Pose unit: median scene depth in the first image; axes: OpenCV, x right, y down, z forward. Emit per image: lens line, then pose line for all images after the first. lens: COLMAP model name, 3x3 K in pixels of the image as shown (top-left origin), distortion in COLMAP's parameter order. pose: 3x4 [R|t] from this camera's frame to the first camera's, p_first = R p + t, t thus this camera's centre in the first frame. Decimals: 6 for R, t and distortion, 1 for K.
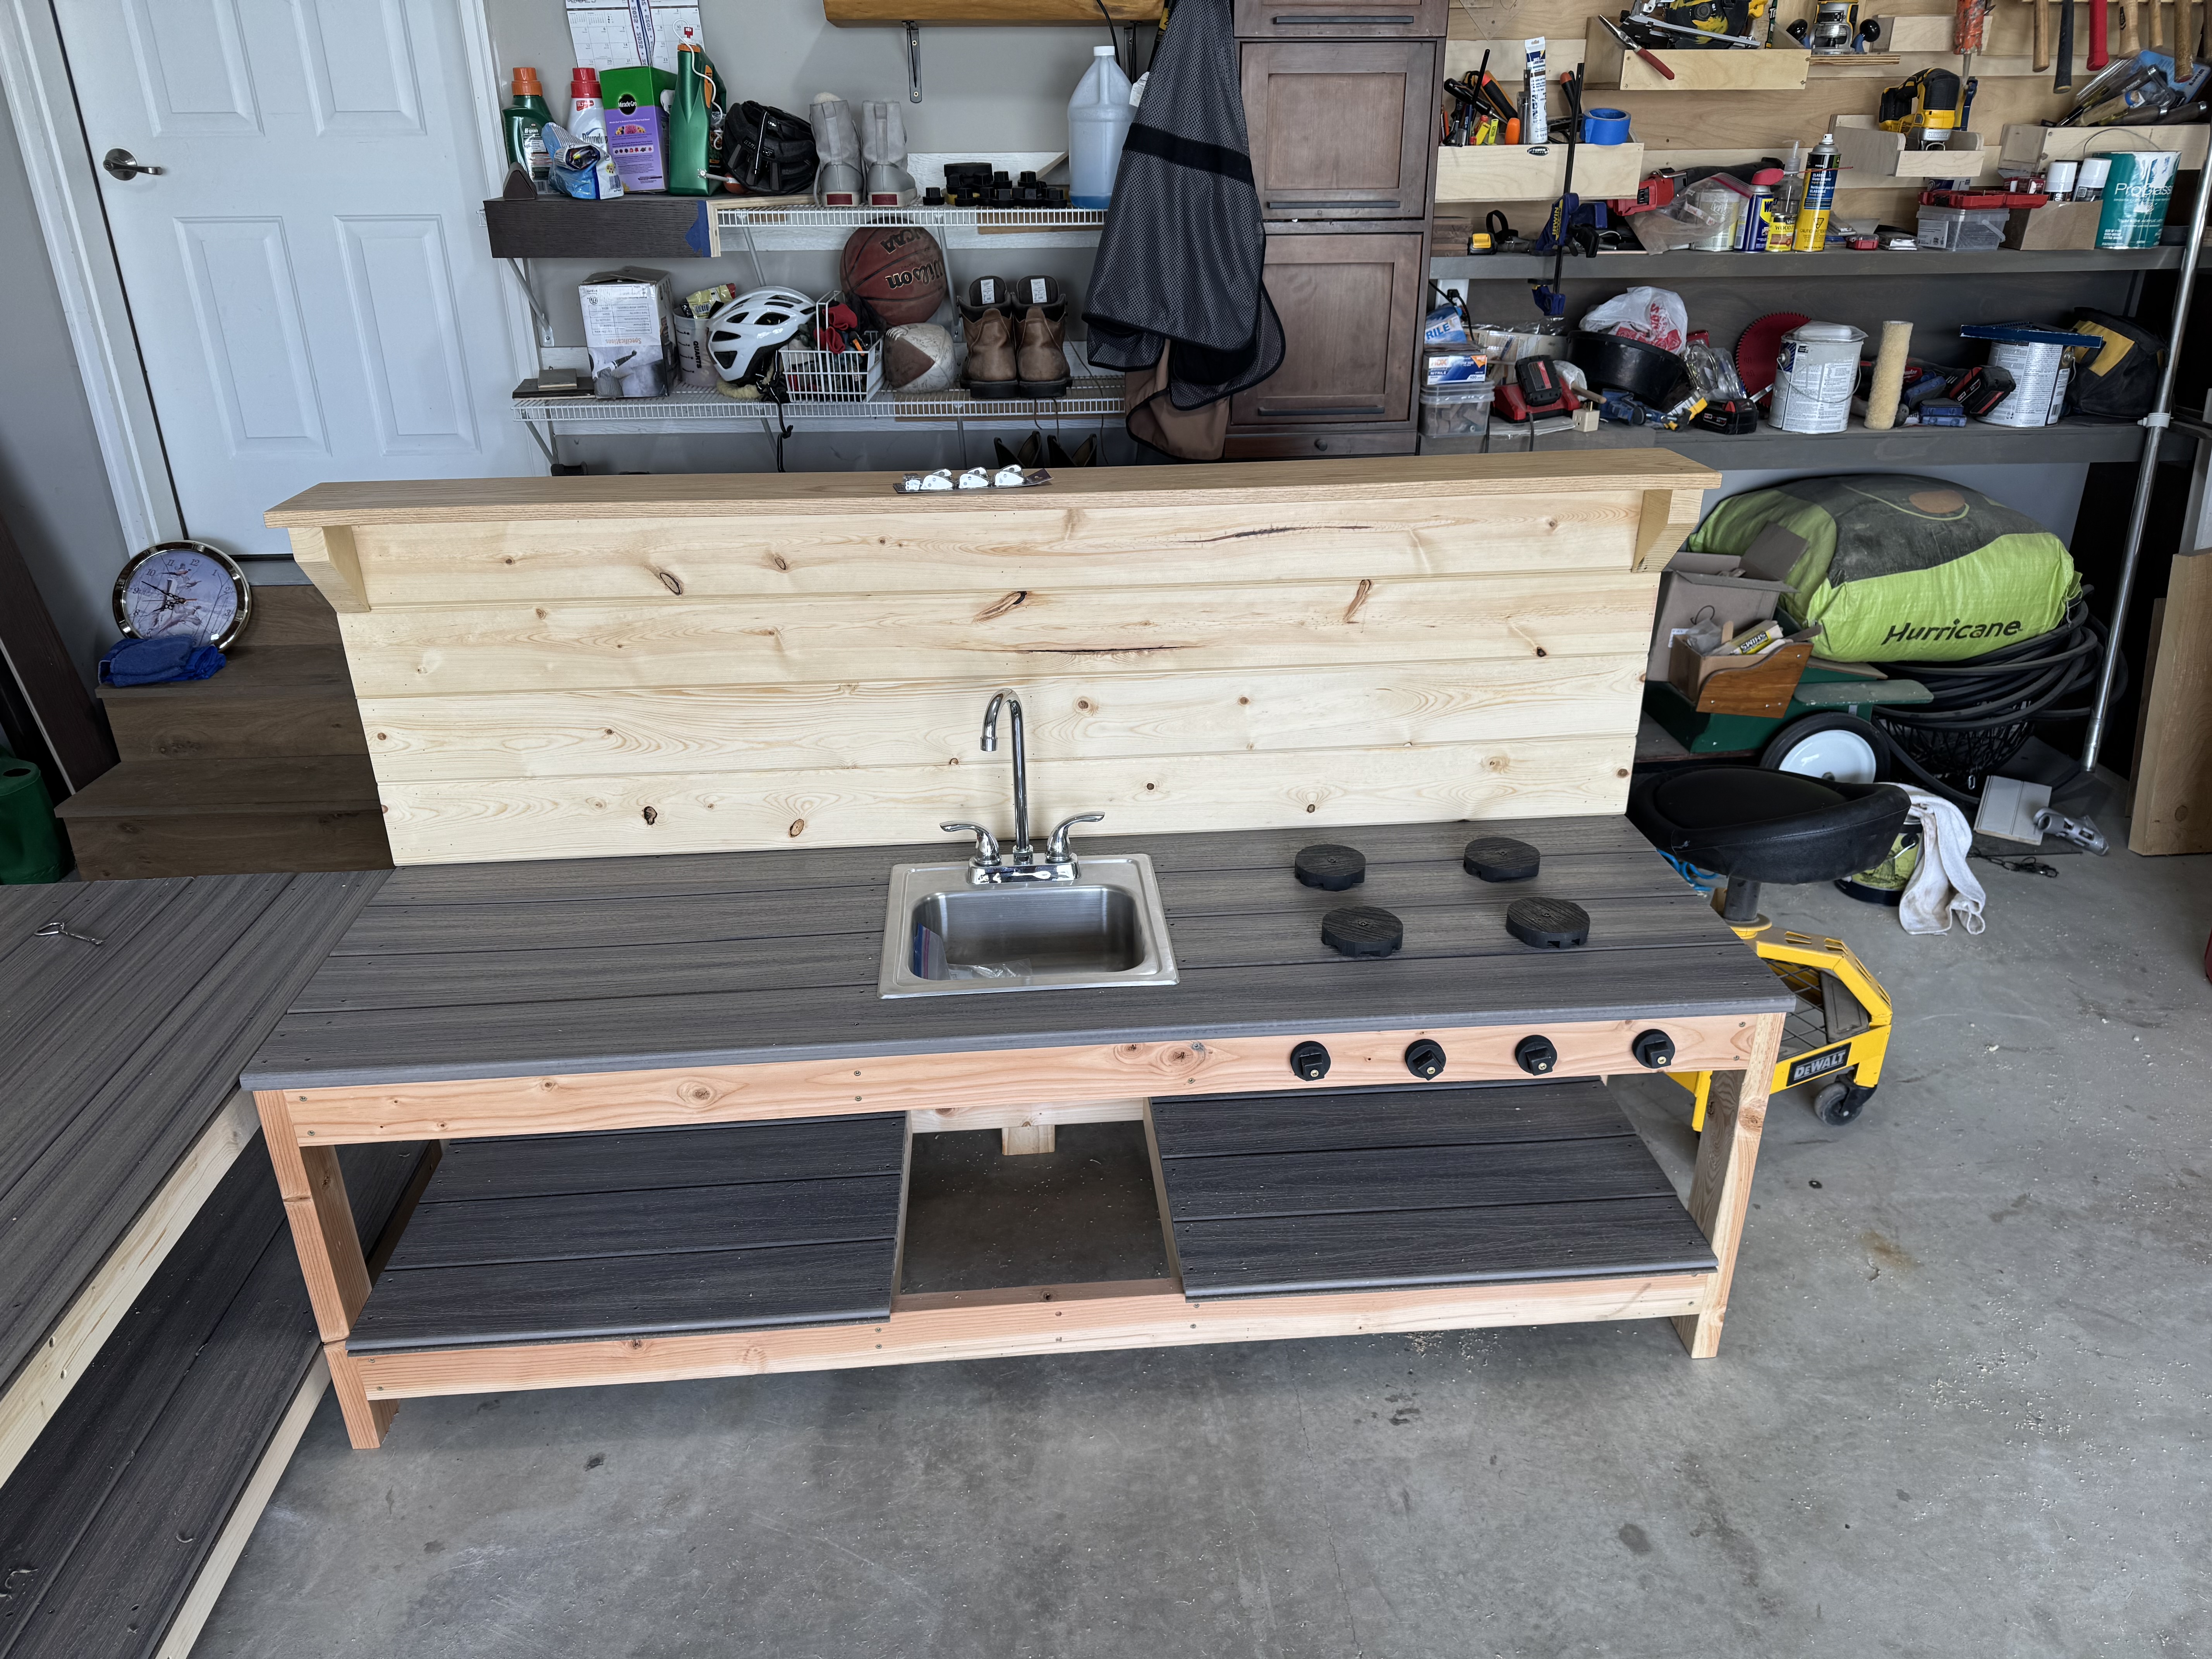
lens RADIAL K [[1554.6, 0, 1105.8], [0, 1554.6, 849.0], [0, 0, 1]] dist [0.022263, -0.022019]
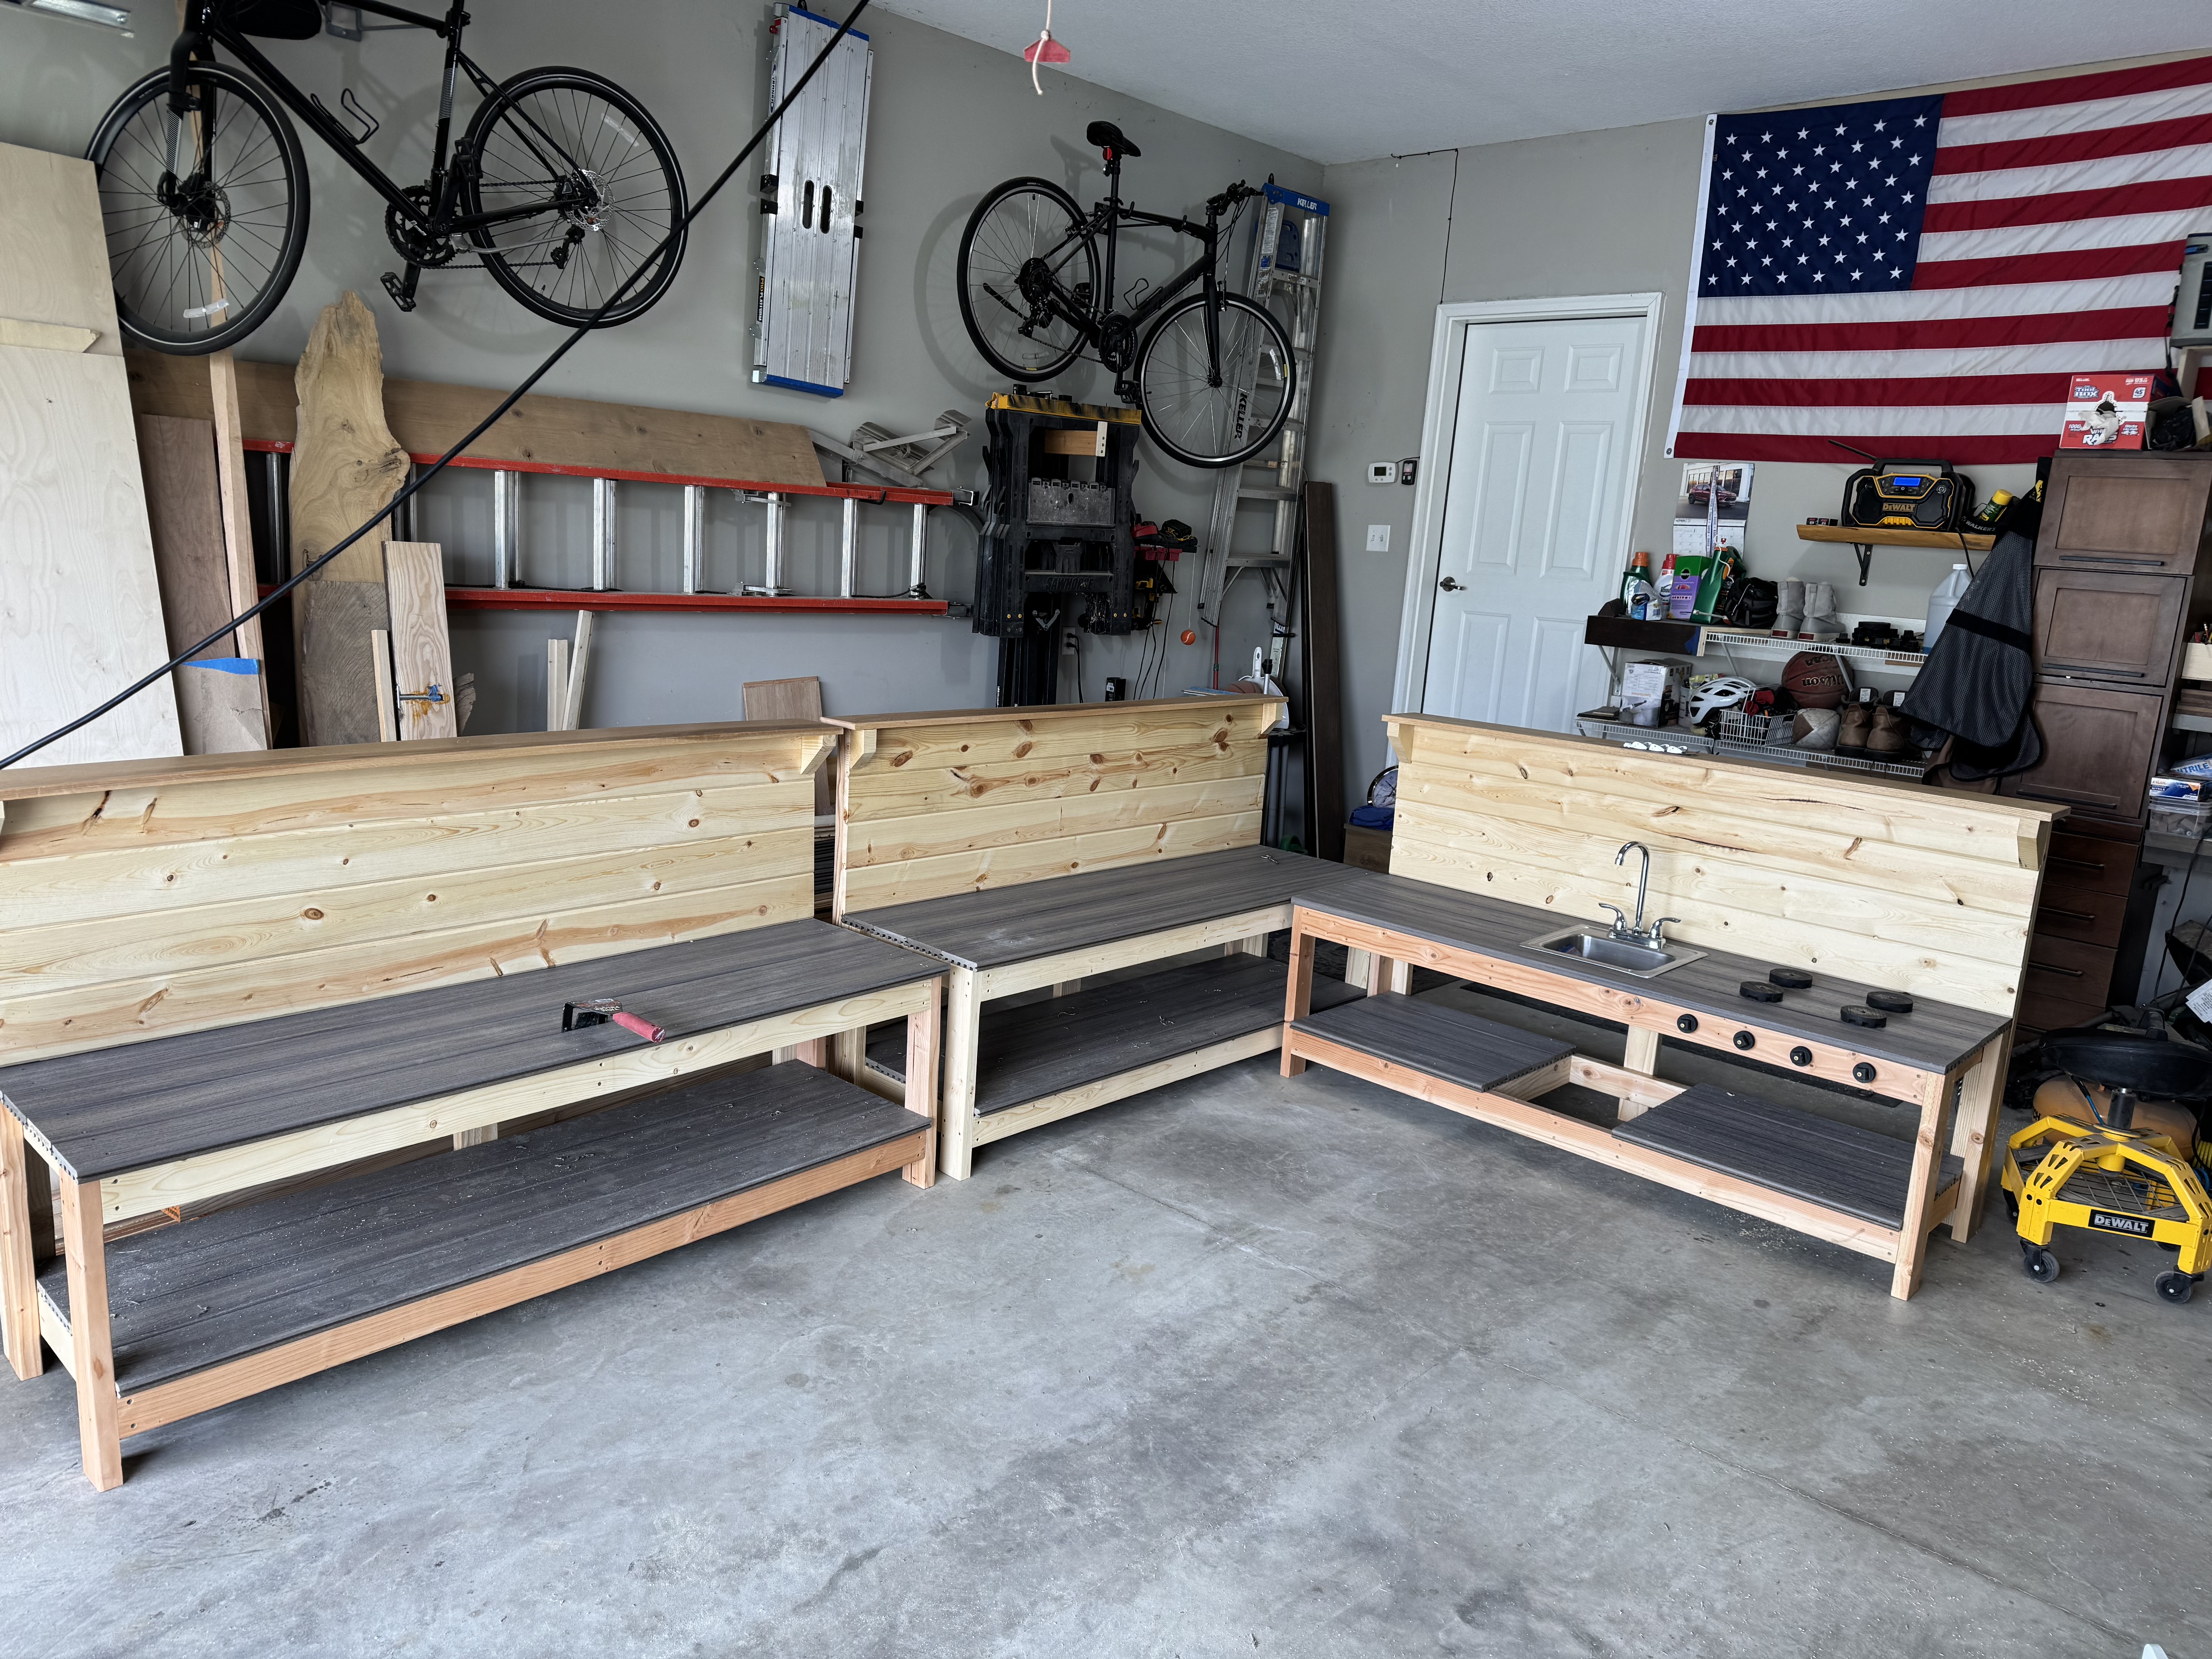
lens RADIAL K [[1554.6, 0, 1114.6], [0, 1554.6, 848.1], [0, 0, 1]] dist [0.022263, -0.022019]
pose [[0.670977, 0.200777, -0.713778, 0.598720], [-0.371479, 0.924141, -0.089254, 0.221949], [0.641711, 0.325041, 0.694662, -0.573003]]
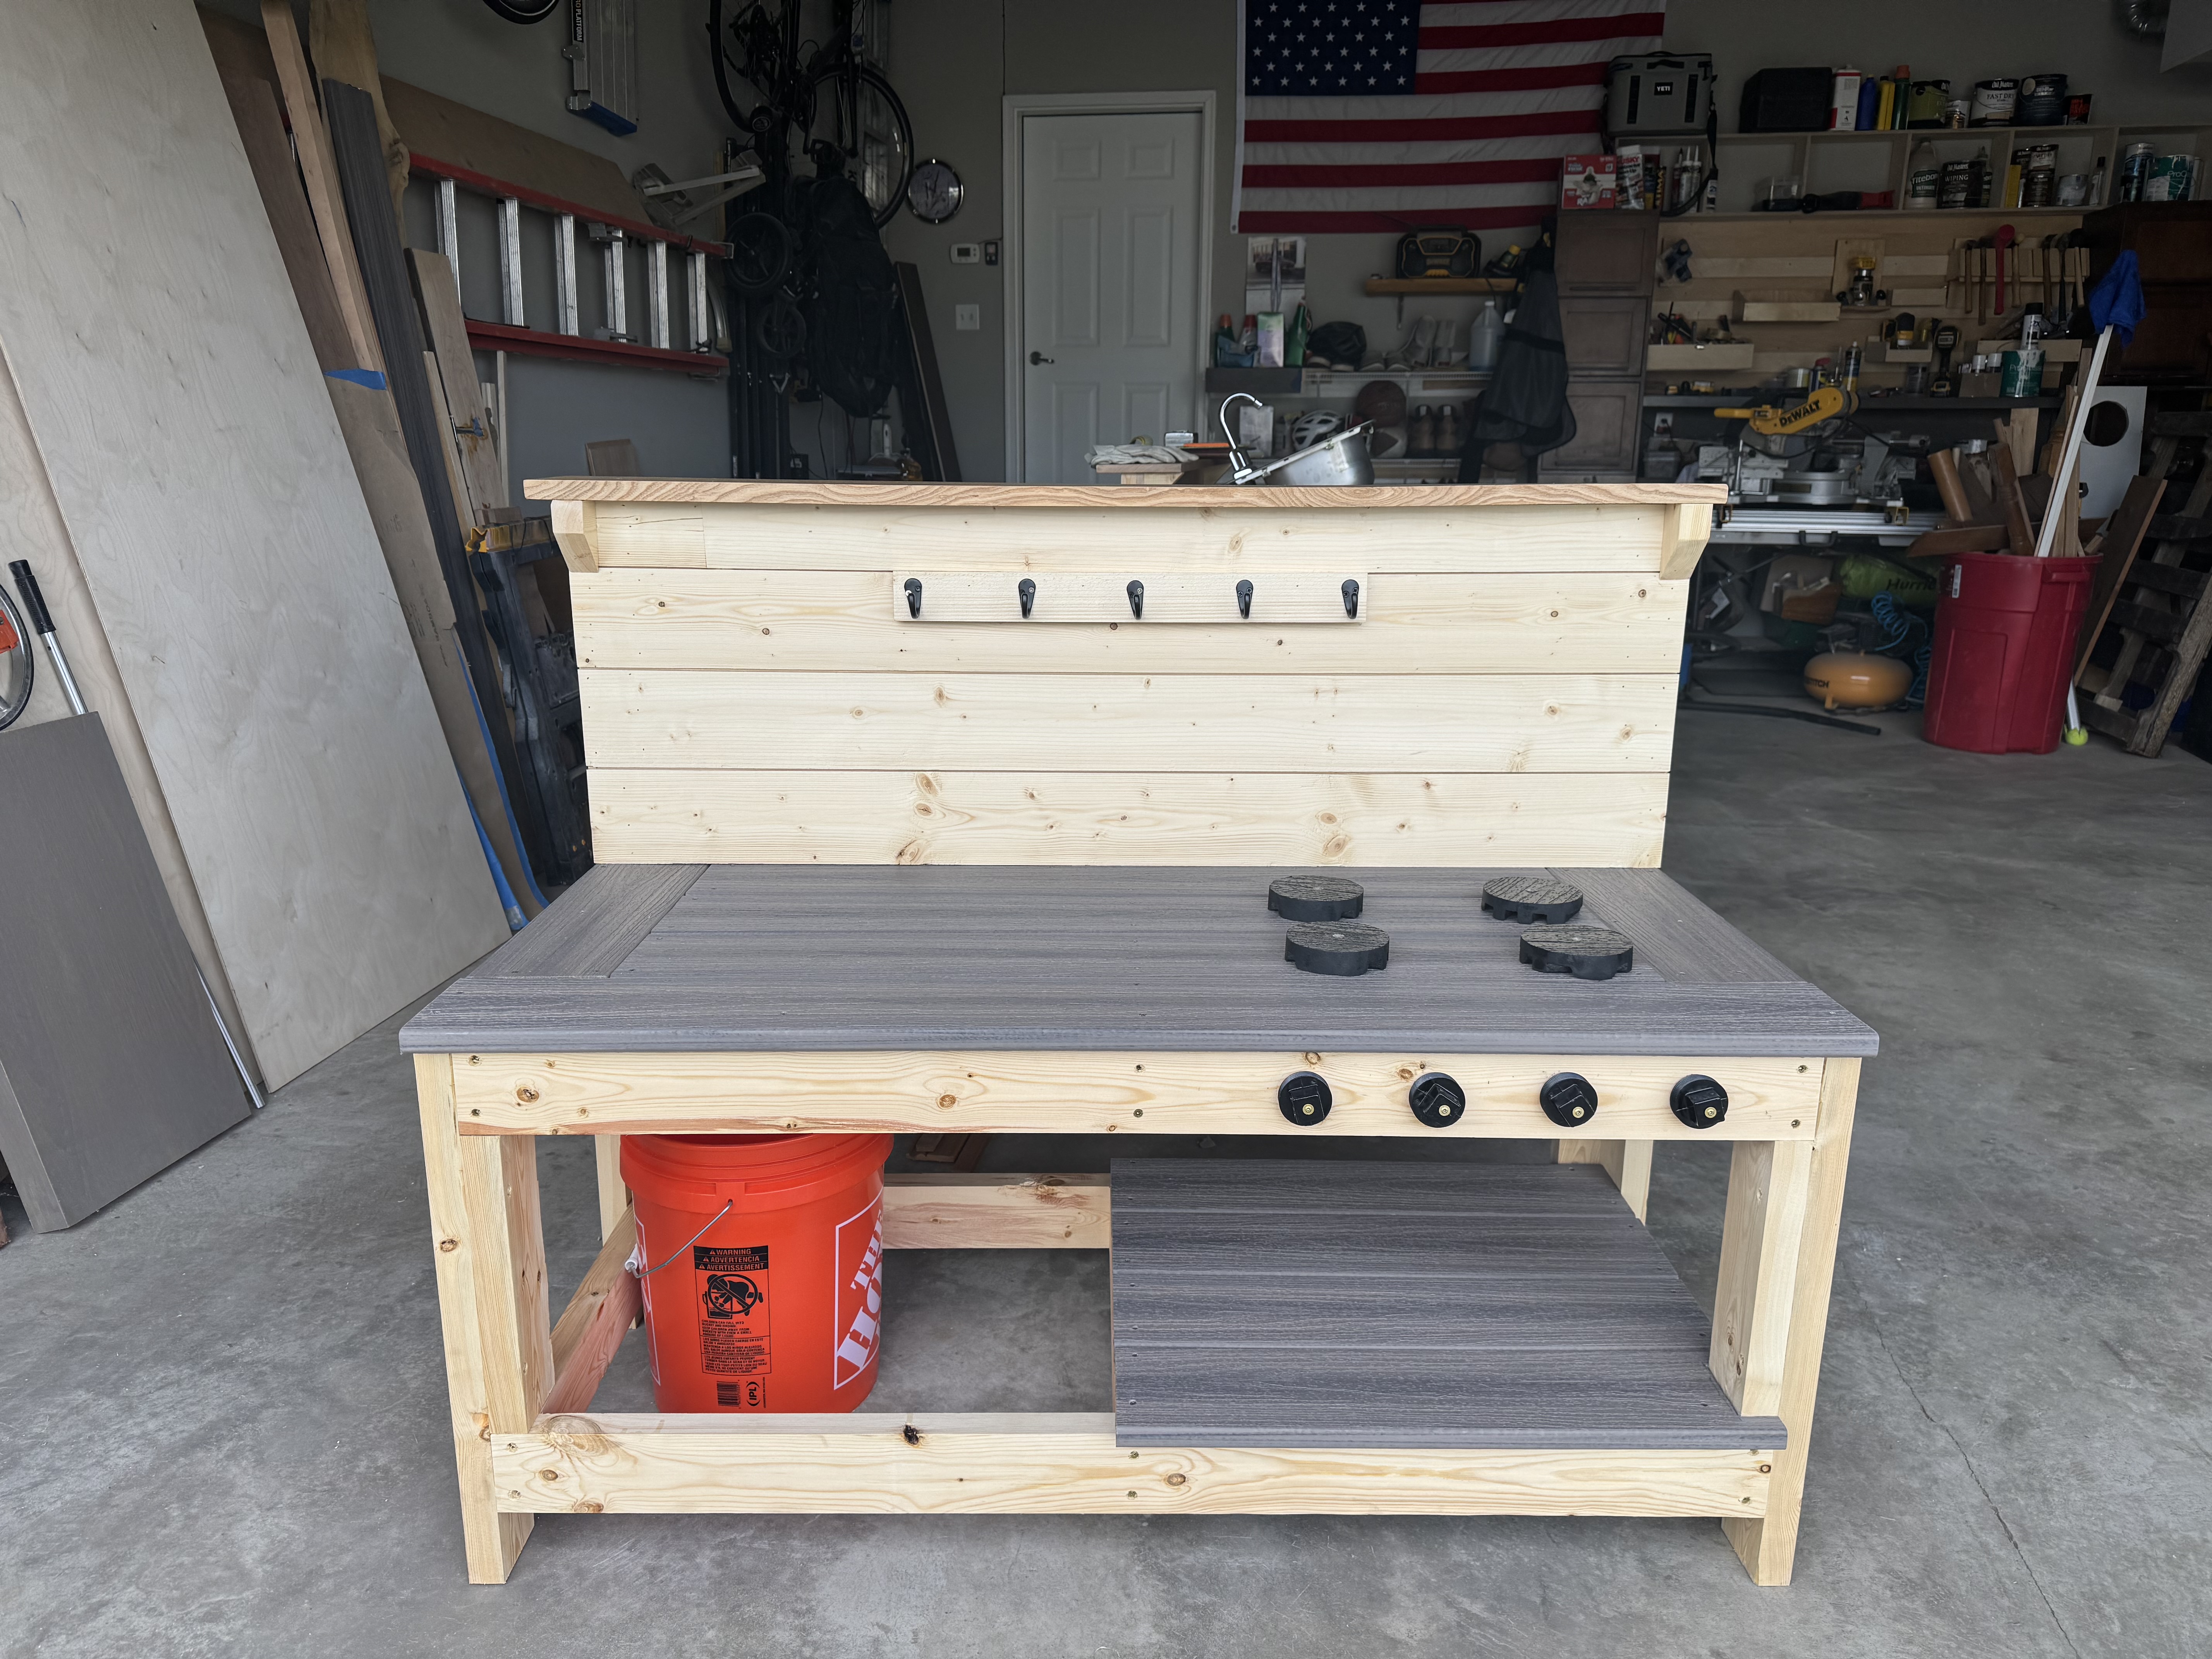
lens RADIAL K [[1554.6, 0, 1126.9], [0, 1554.6, 819.5], [0, 0, 1]] dist [0.022263, -0.022019]
pose [[0.972971, 0.069924, -0.220086, 0.033032], [-0.111493, 0.976857, -0.182535, 0.628246], [0.202229, 0.202139, 0.958250, -1.016512]]
